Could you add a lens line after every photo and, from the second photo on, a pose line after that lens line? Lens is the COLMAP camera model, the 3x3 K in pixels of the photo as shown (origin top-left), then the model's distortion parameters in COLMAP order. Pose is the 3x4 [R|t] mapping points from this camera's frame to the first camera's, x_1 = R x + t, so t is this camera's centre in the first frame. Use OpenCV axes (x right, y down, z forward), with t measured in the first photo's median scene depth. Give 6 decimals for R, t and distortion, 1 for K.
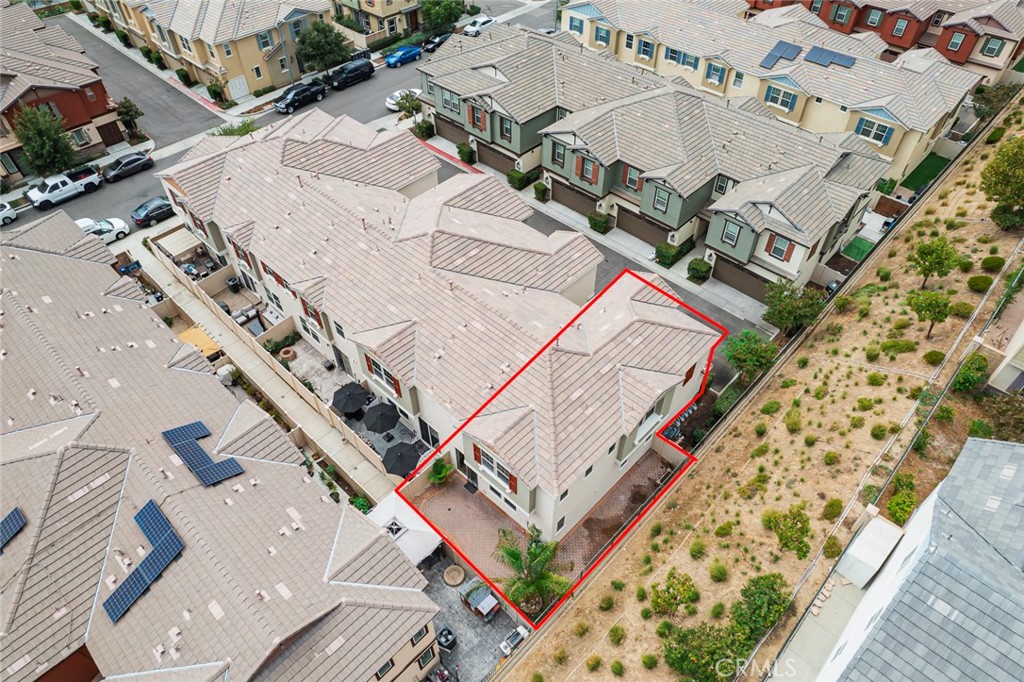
lens RADIAL K [[656.1, 0, 512.1], [0, 656.1, 342.8], [0, 0, 1]] dist [-0.088672, 0.079100]
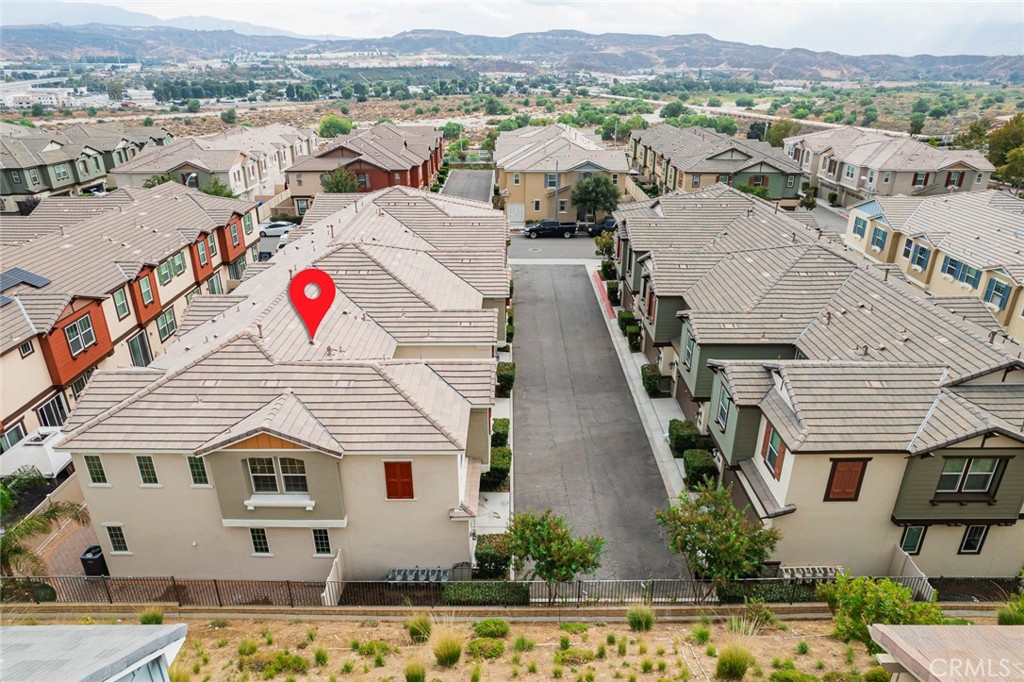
lens RADIAL K [[656.1, 0, 512.1], [0, 656.1, 342.8], [0, 0, 1]] dist [-0.088672, 0.079100]
pose [[0.692991, 0.292803, -0.658810, 0.581986], [-0.524434, 0.831780, -0.181965, -0.004219], [0.494705, 0.471602, 0.729971, 0.432163]]
